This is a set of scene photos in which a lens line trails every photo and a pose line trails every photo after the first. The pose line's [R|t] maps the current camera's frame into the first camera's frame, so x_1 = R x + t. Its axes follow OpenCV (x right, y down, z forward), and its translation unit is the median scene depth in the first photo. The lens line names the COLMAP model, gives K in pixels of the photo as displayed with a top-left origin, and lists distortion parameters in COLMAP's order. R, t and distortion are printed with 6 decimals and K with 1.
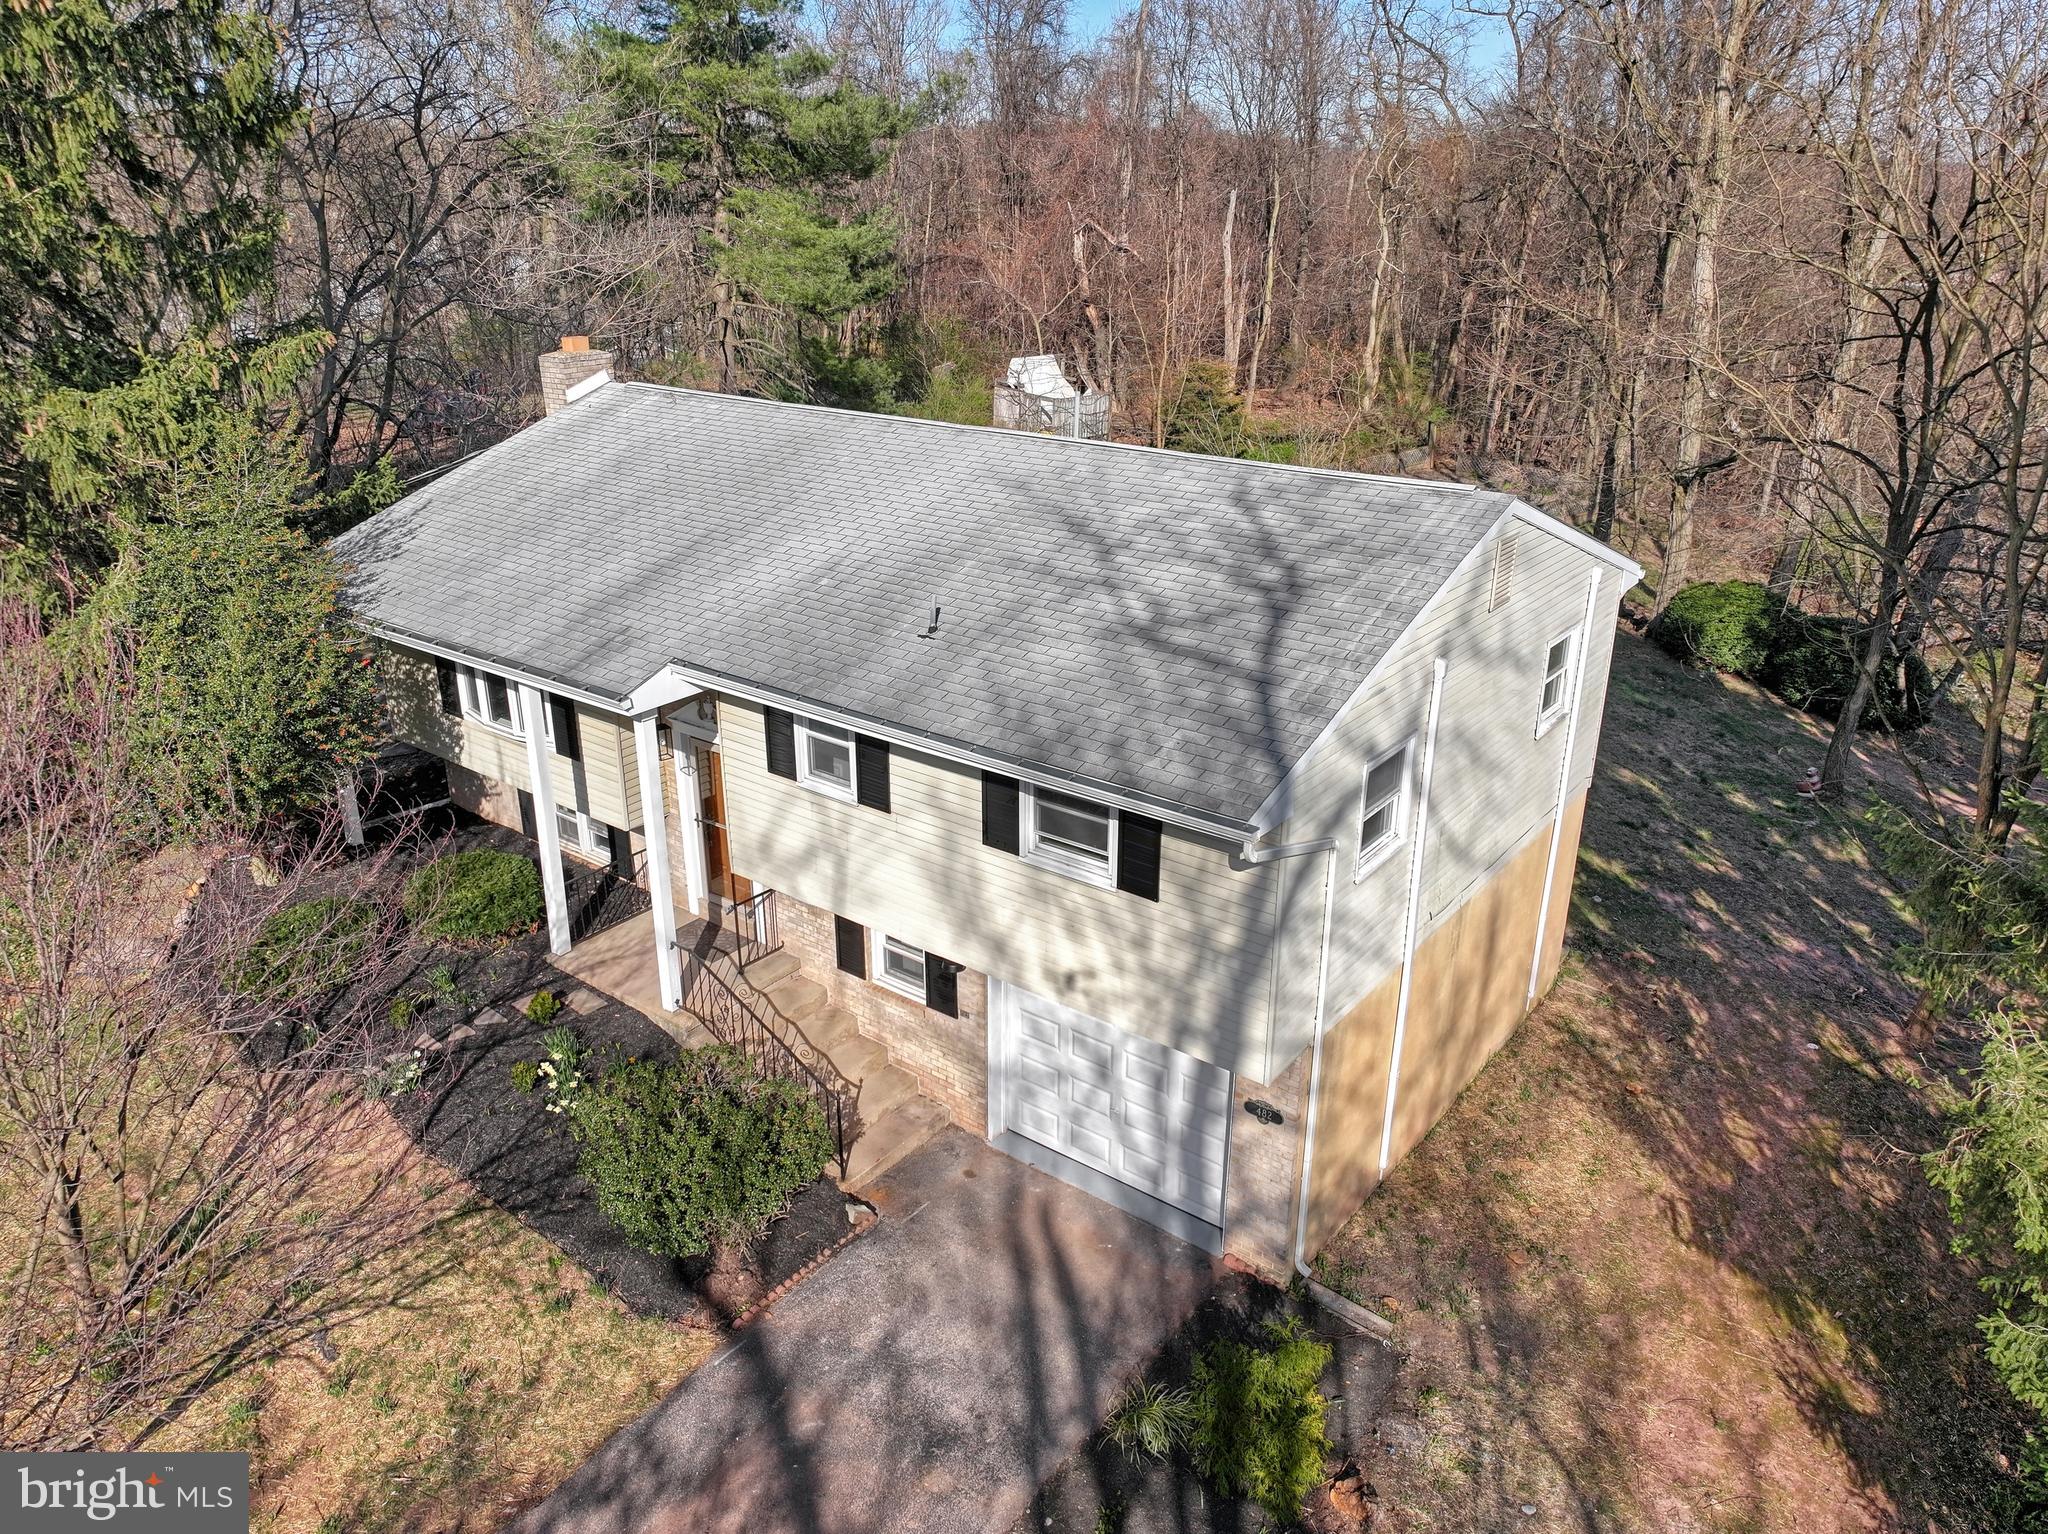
lens RADIAL K [[1435.8, 0, 1015.4], [0, 1435.8, 768.1], [0, 0, 1]] dist [-0.001282, 0.018041]
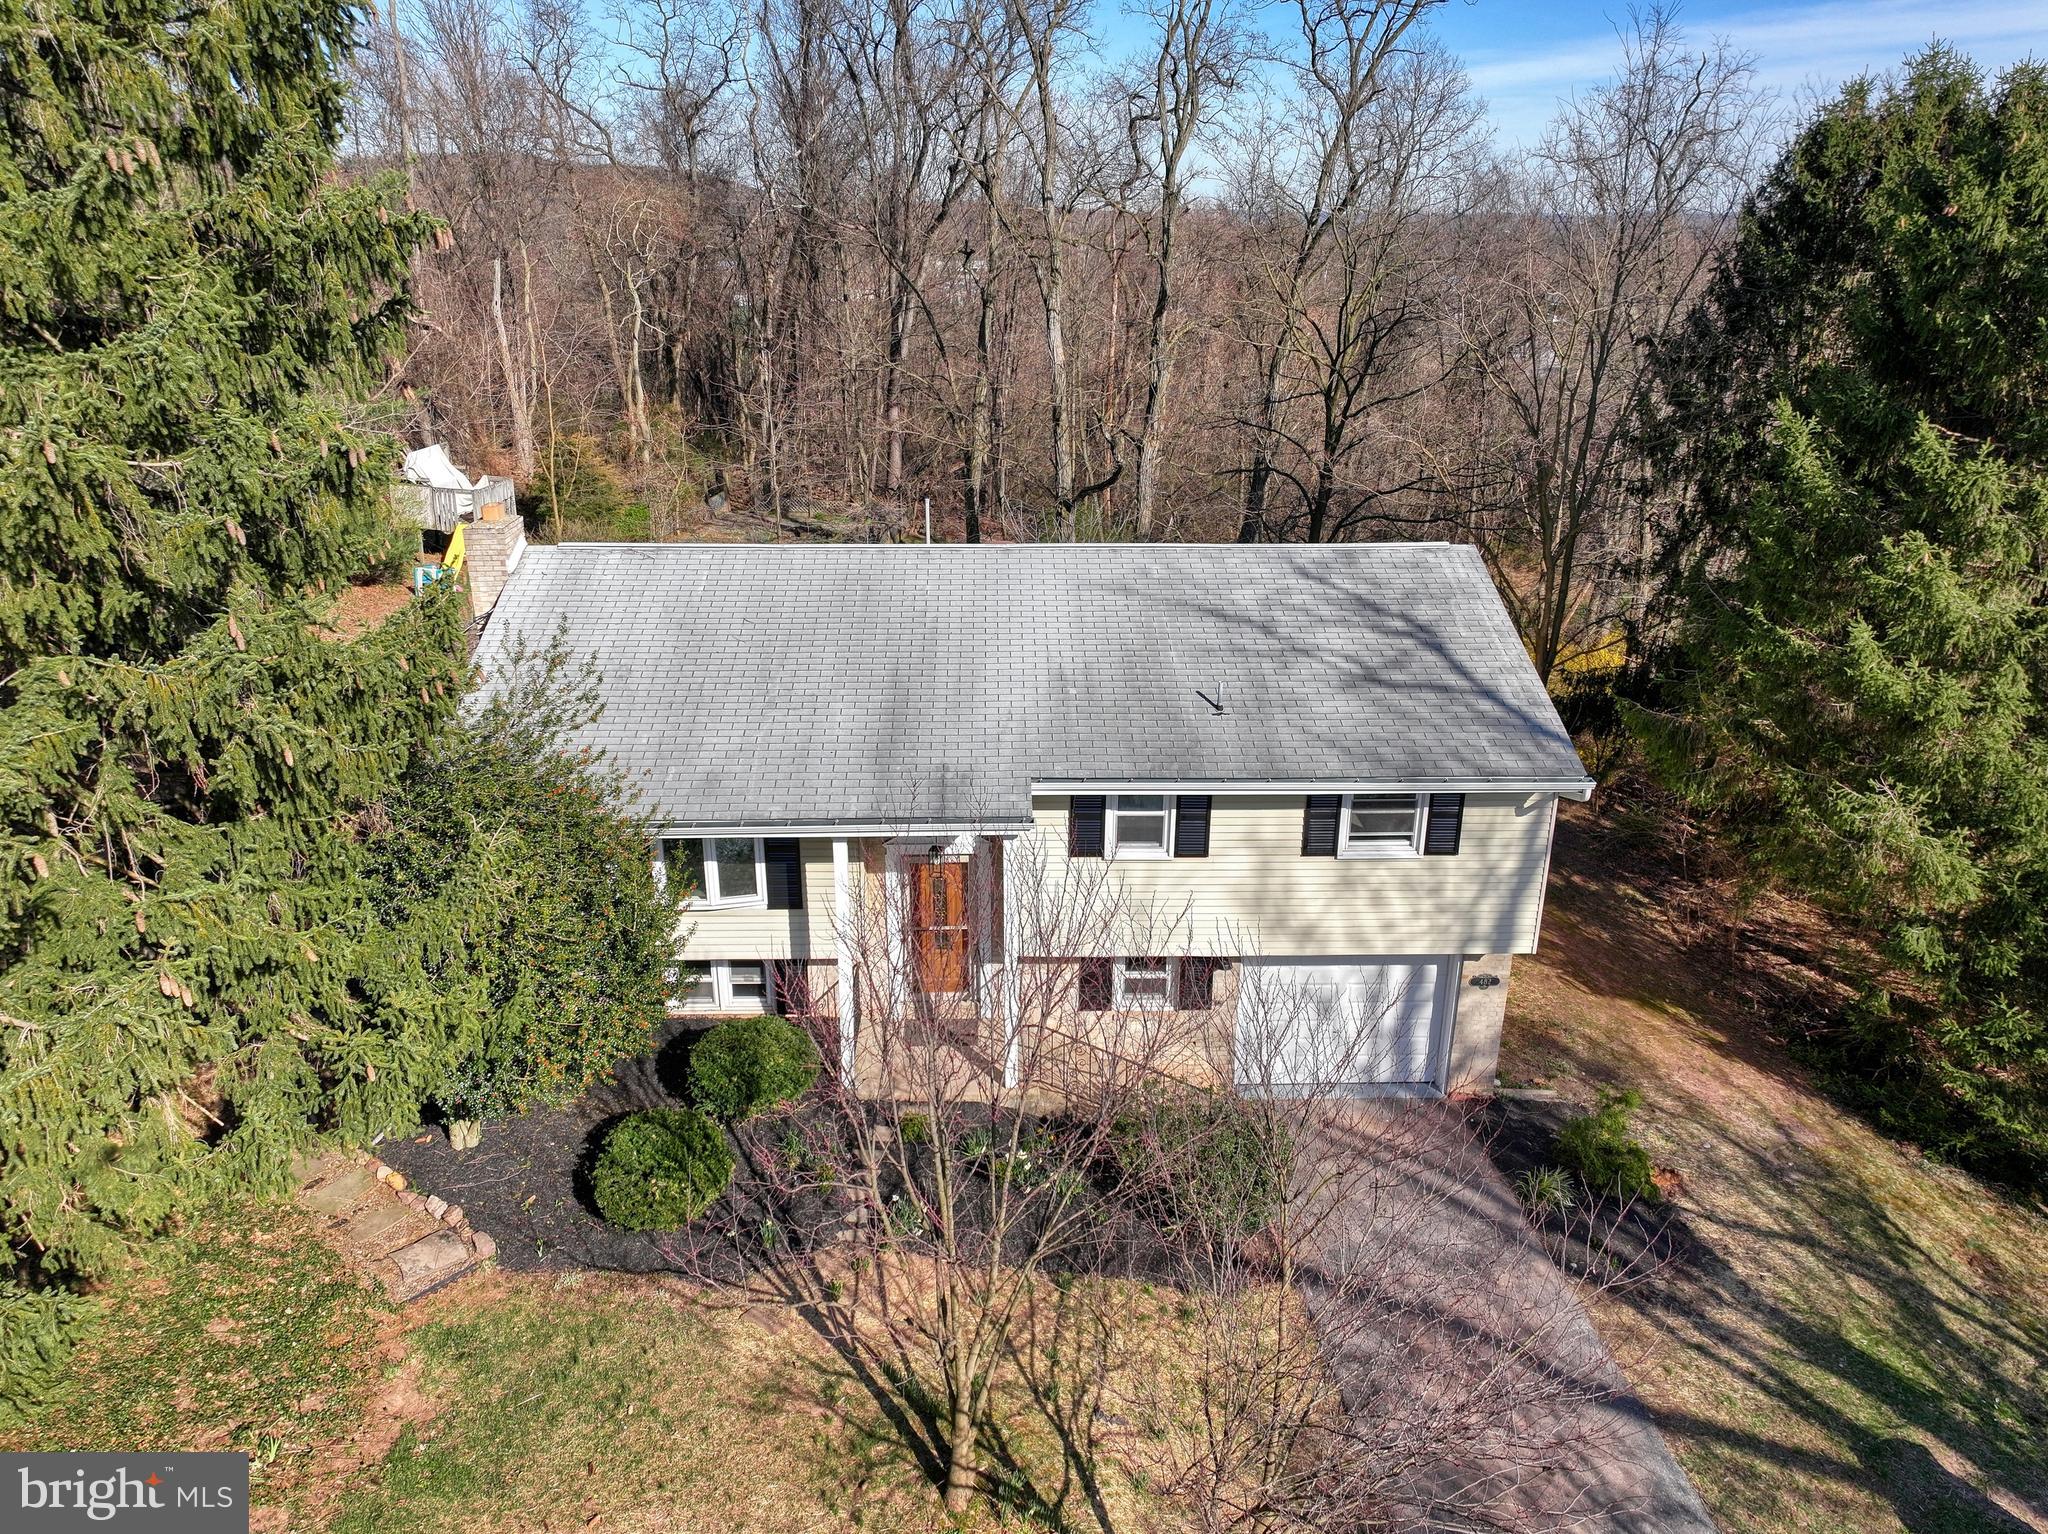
lens RADIAL K [[1435.8, 0, 1007.5], [0, 1435.8, 779.4], [0, 0, 1]] dist [-0.001282, 0.018041]
pose [[0.784221, -0.227052, 0.577447, -0.917996], [0.231521, 0.970508, 0.067178, -0.156906], [-0.575670, 0.081009, 0.813660, 0.065675]]
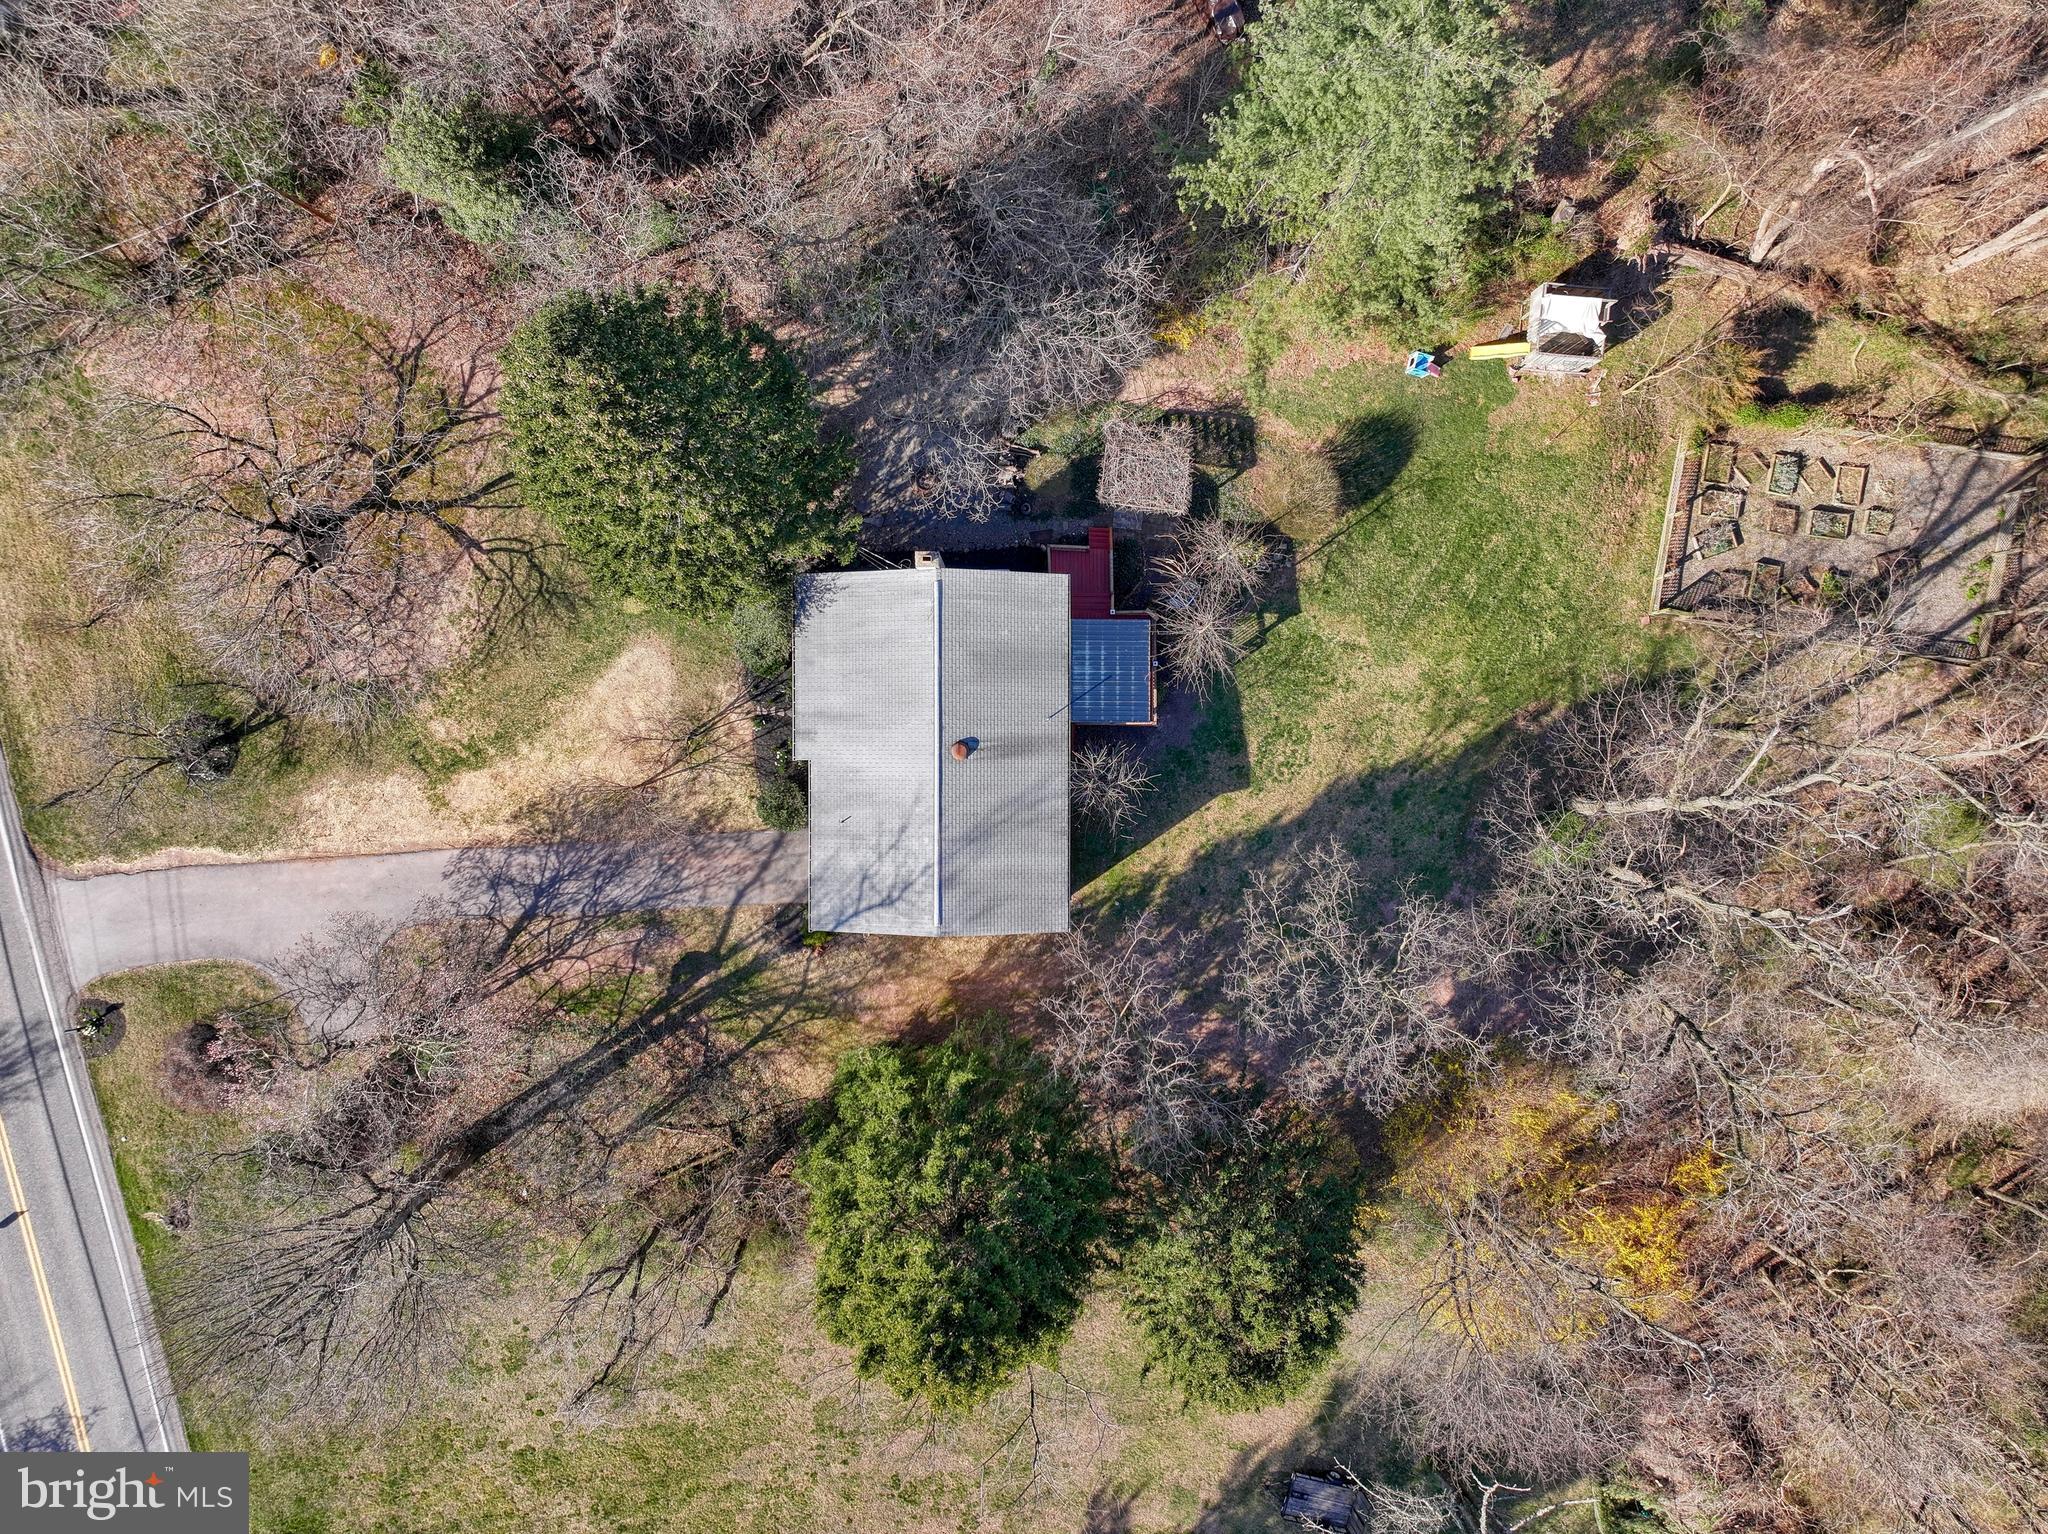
lens RADIAL K [[1435.8, 0, 1039.1], [0, 1435.8, 760.4], [0, 0, 1]] dist [-0.001282, 0.018041]
pose [[0.615503, 0.788070, 0.010150, 0.094220], [-0.299961, 0.222329, 0.927682, -3.770175], [0.728821, -0.574035, 0.373234, 0.014197]]
